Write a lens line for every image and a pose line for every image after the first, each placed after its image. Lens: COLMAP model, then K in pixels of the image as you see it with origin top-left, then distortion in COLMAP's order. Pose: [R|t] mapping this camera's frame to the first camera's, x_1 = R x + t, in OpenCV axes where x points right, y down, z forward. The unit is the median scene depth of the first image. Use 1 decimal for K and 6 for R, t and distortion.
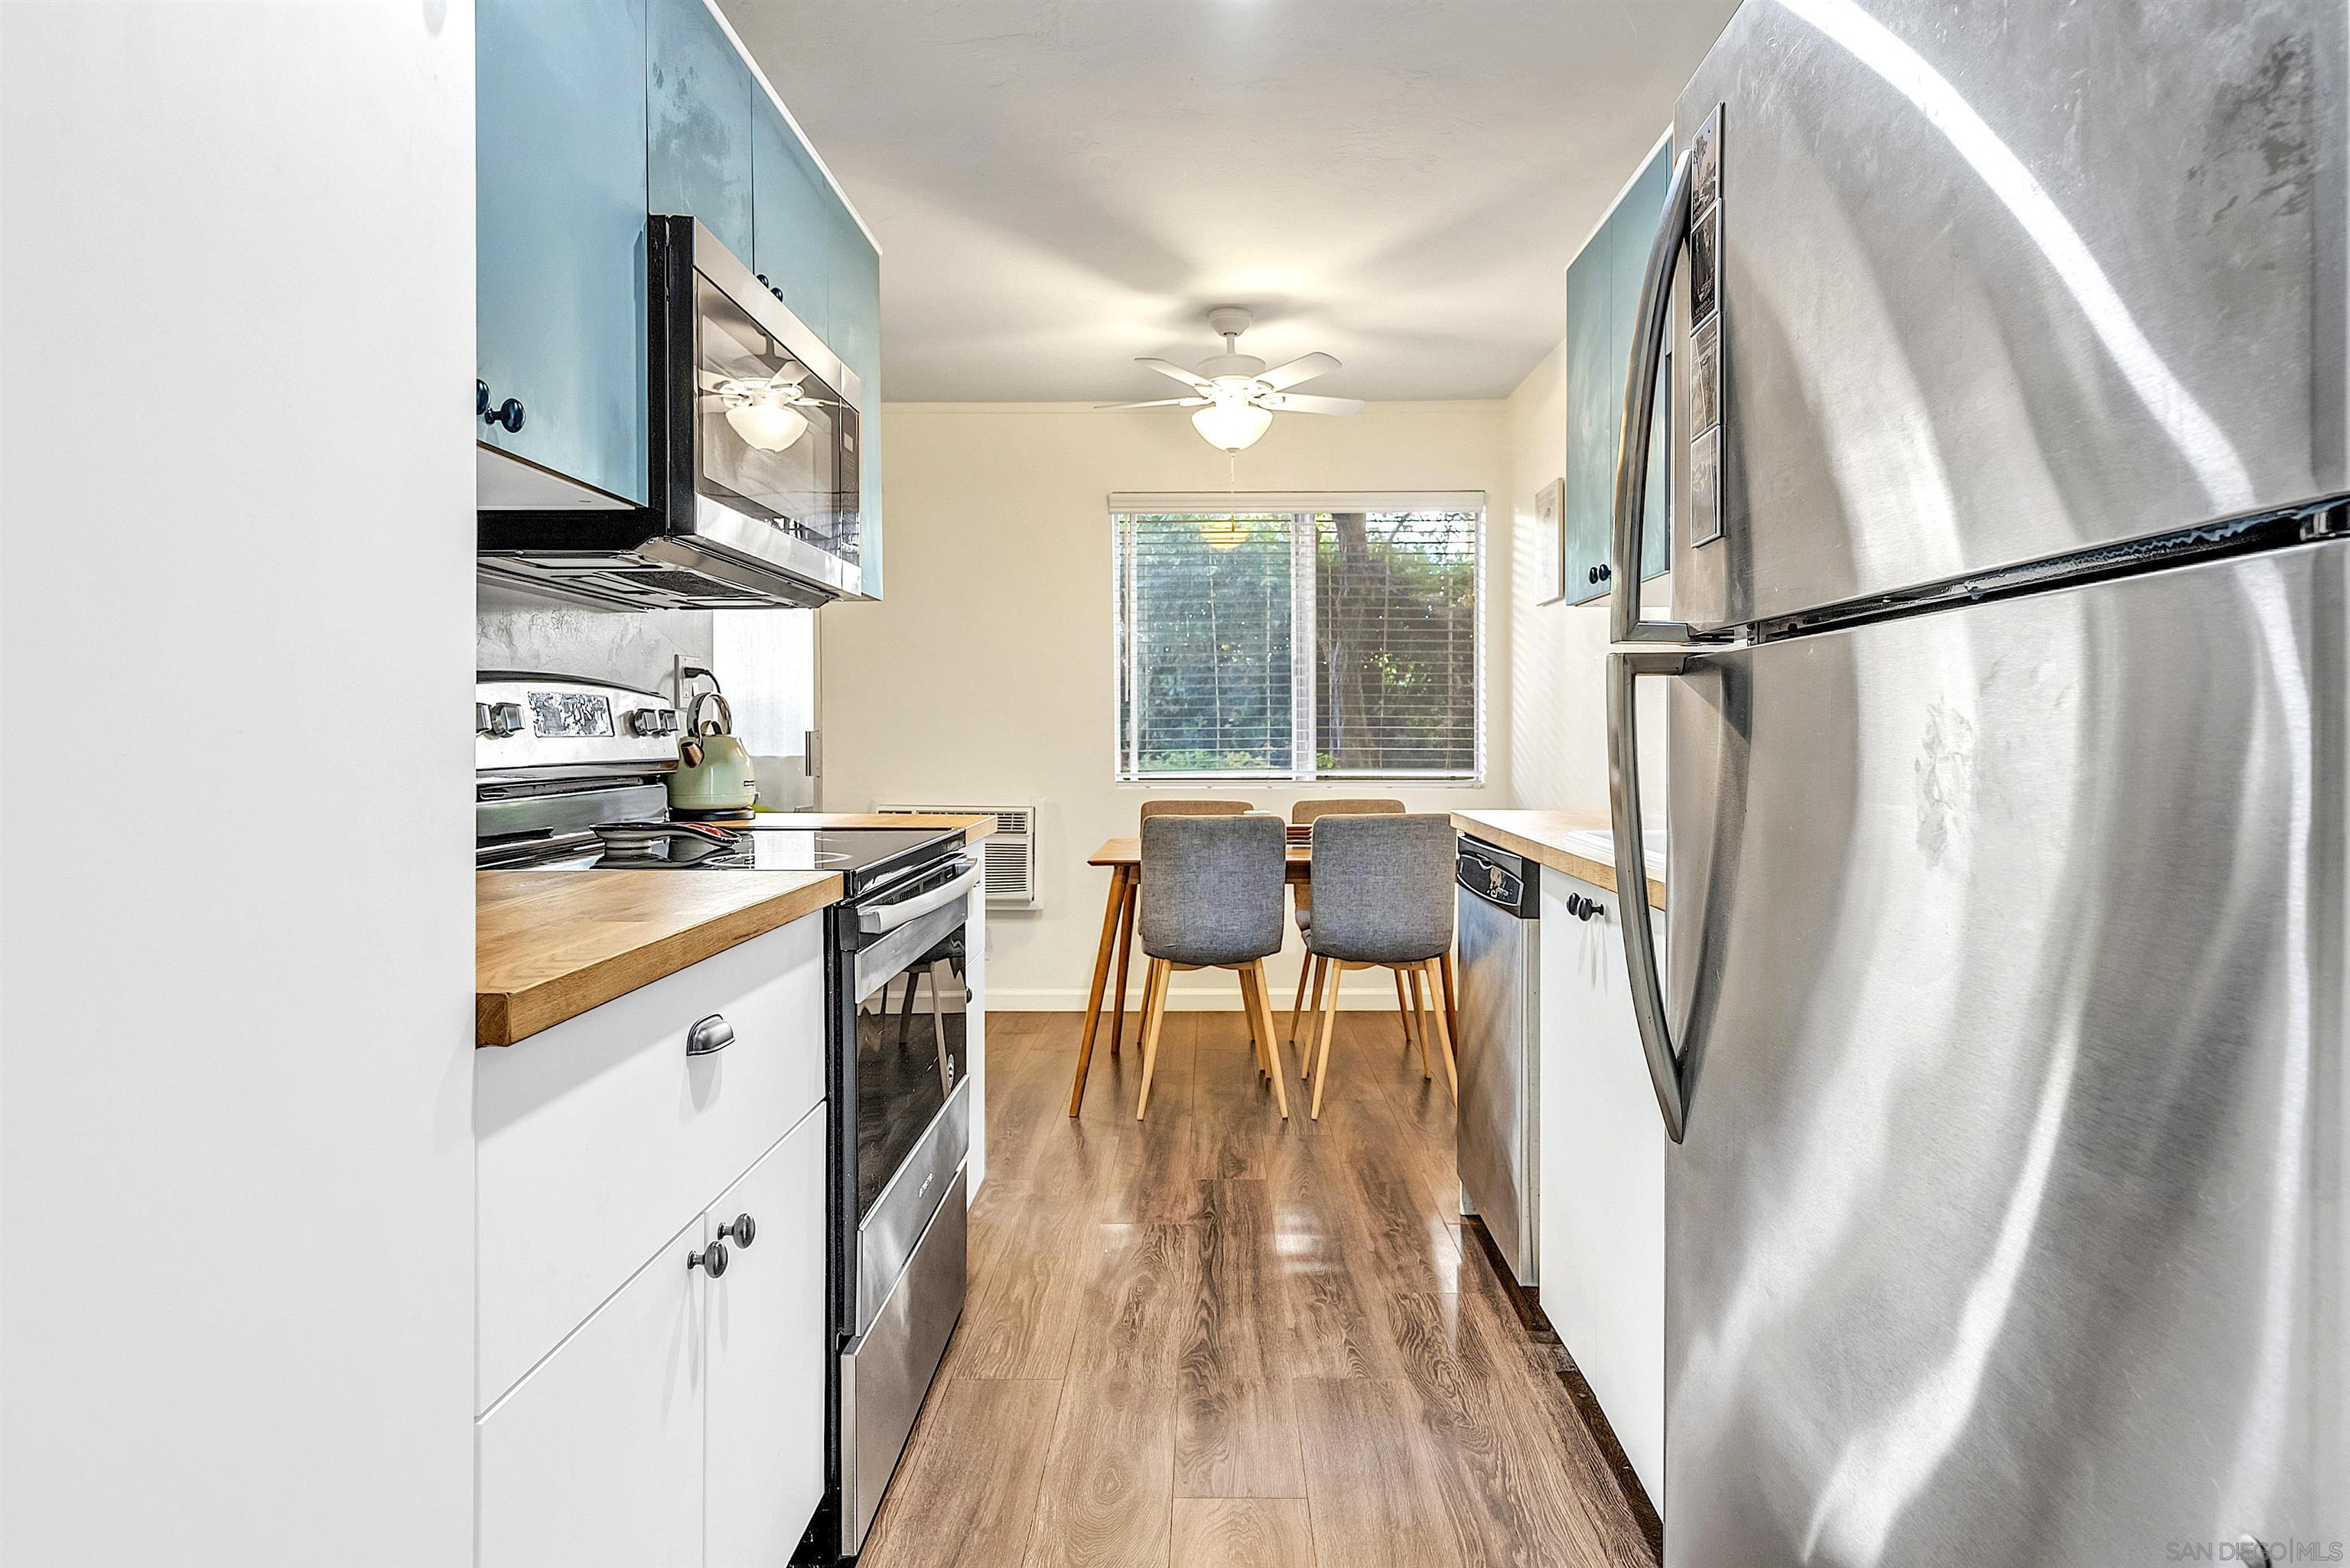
lens RADIAL K [[1211.4, 0, 1174.3], [0, 1211.4, 752.3], [0, 0, 1]] dist [0.001580, 0.002598]
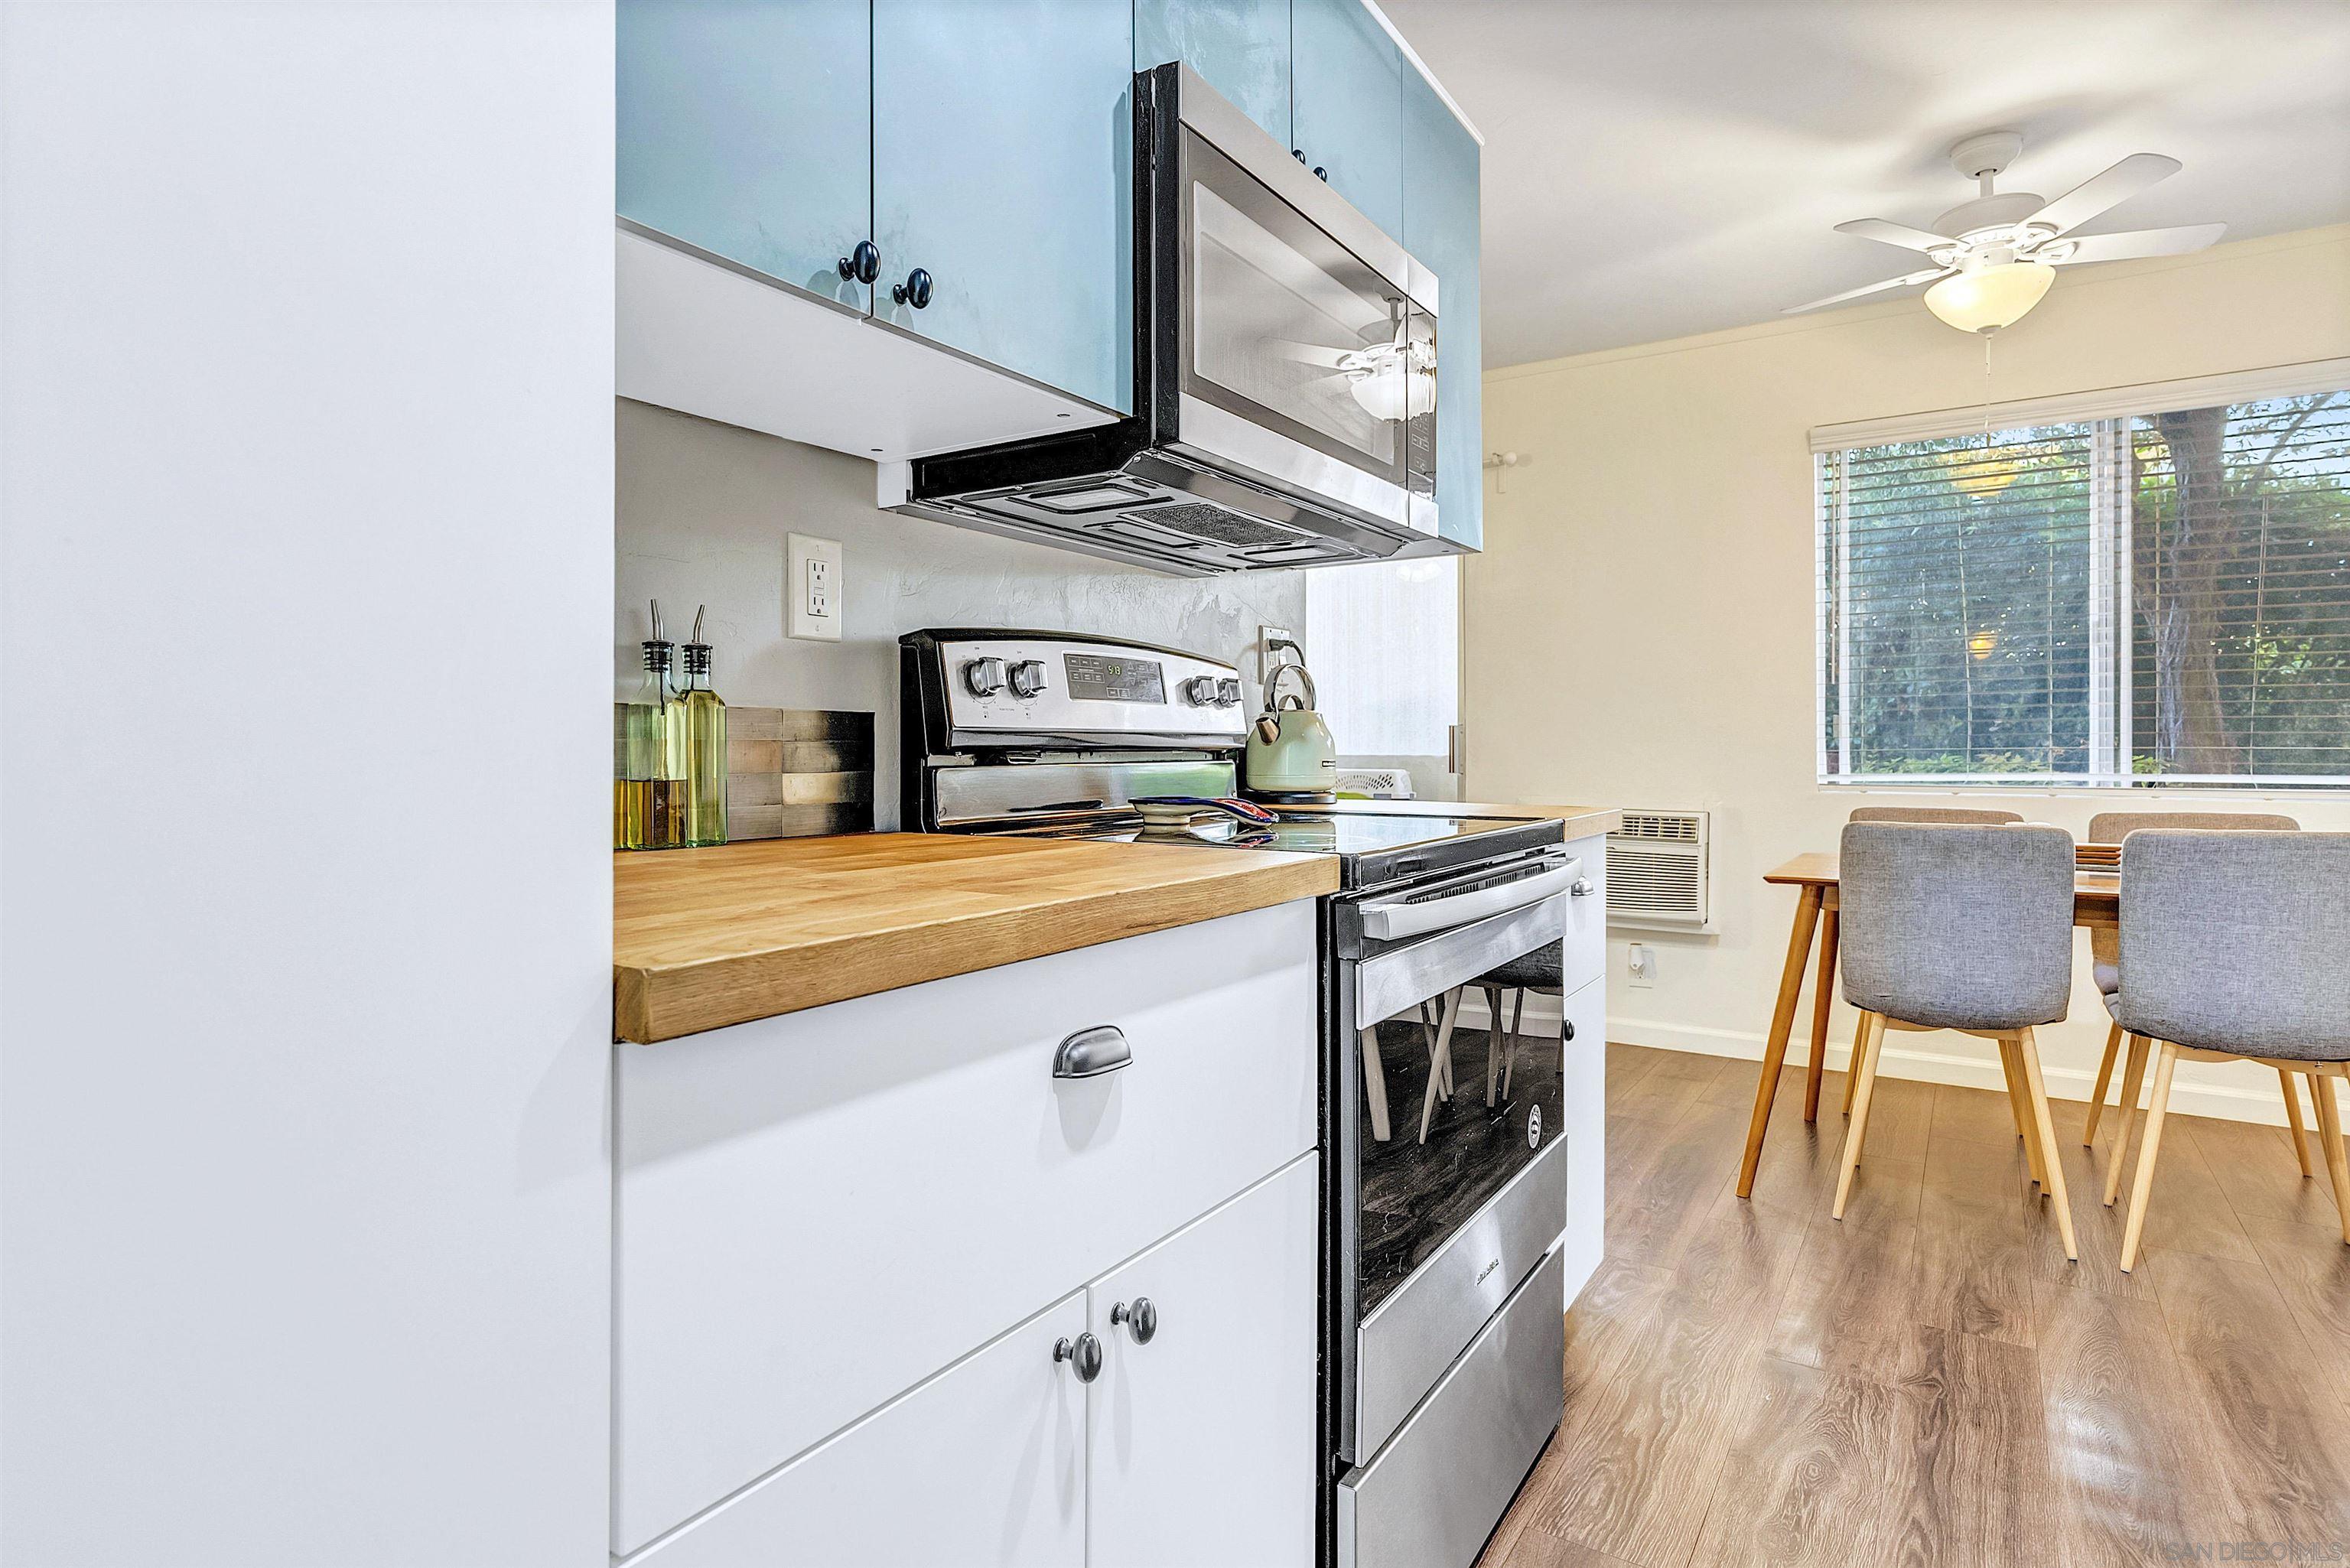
lens RADIAL K [[1211.4, 0, 1174.3], [0, 1211.4, 752.3], [0, 0, 1]] dist [0.001580, 0.002598]
pose [[0.850714, 0.004266, -0.525611, 0.020830], [-0.008552, 0.999947, -0.005726, 0.019919], [0.525559, 0.009366, 0.850706, 0.150694]]
